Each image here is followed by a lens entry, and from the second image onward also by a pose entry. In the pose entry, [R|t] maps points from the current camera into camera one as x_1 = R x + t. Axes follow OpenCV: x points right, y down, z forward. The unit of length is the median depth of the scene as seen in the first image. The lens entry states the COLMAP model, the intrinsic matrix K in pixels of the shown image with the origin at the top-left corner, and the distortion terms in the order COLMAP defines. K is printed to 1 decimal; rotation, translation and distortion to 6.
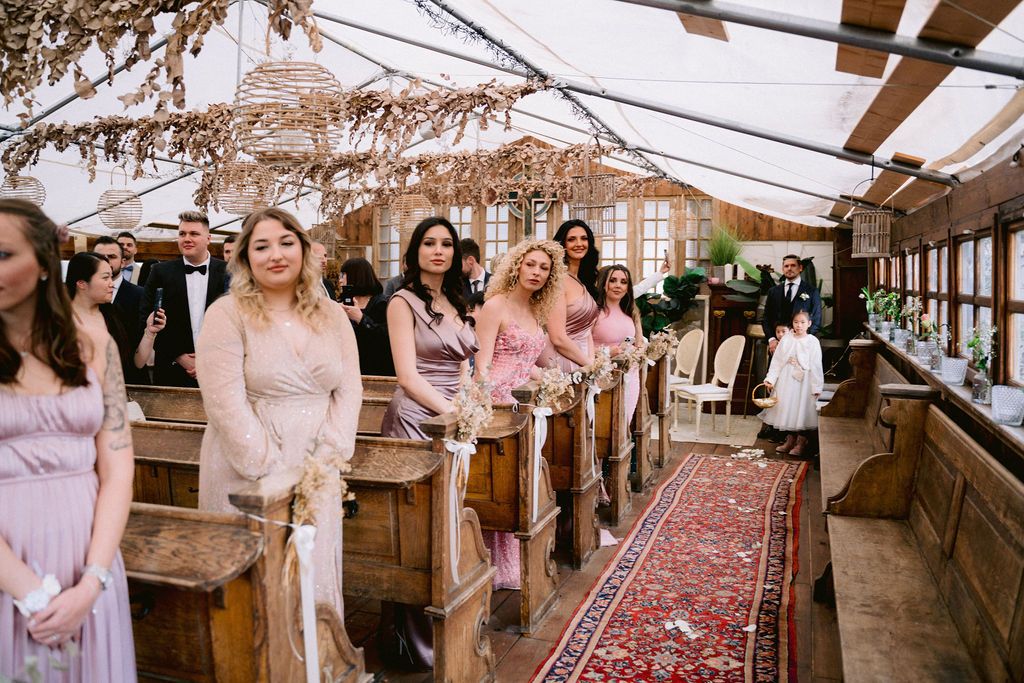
lens RADIAL K [[793.3, 0, 516.5], [0, 793.3, 343.2], [0, 0, 1]] dist [-0.103929, 0.069517]
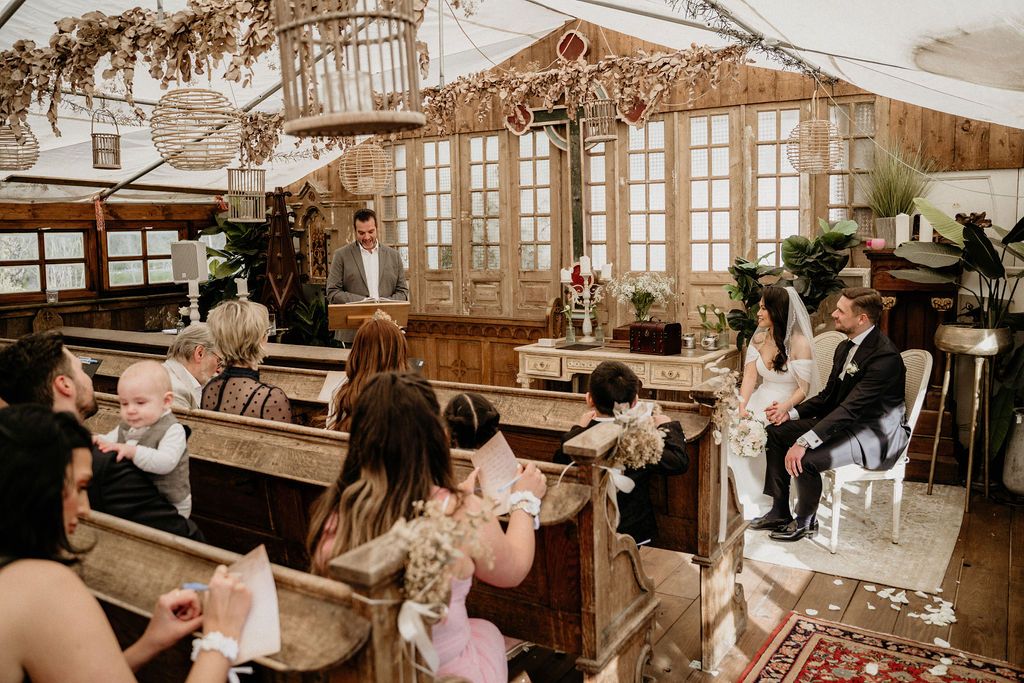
lens RADIAL K [[793.3, 0, 534.9], [0, 793.3, 329.1], [0, 0, 1]] dist [-0.103929, 0.069517]
pose [[0.978713, 0.007913, -0.205082, 0.125872], [-0.002696, 0.999666, 0.025709, -0.031781], [0.205217, -0.024609, 0.978407, 0.401586]]
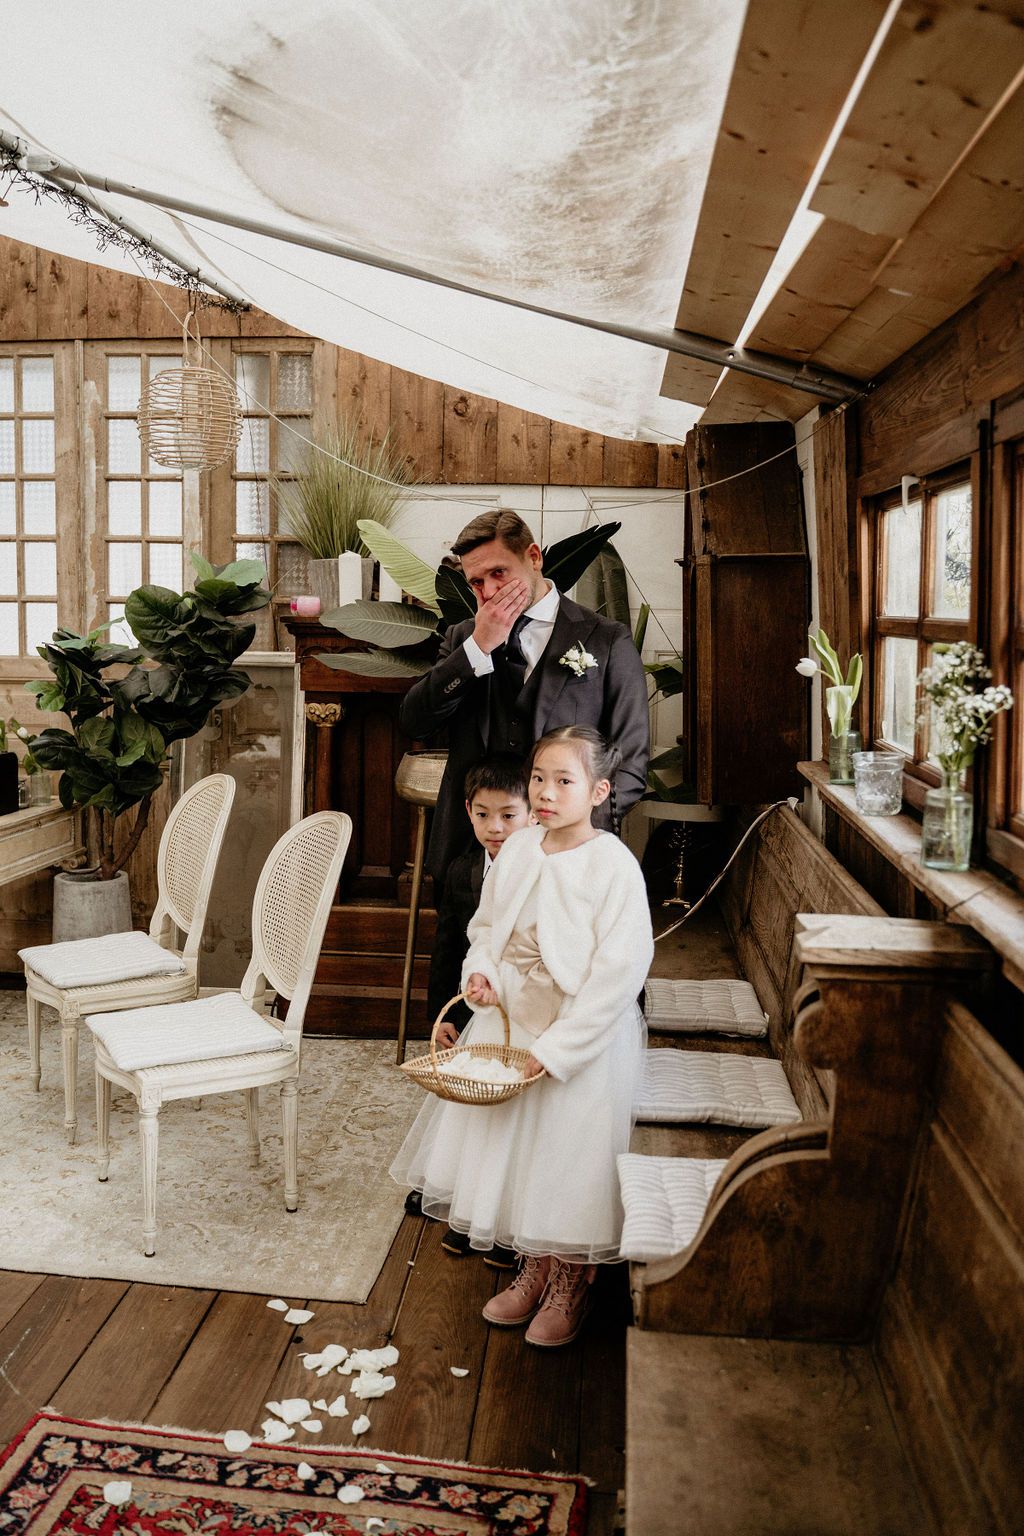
lens RADIAL K [[1238.3, 0, 475.9], [0, 1238.3, 736.3], [0, 0, 1]] dist [-0.101936, 0.057486]
pose [[0.969896, -0.004111, 0.243484, 0.195608], [0.002359, 0.999969, 0.007485, -0.032001], [-0.243507, -0.006685, 0.969876, 0.513898]]
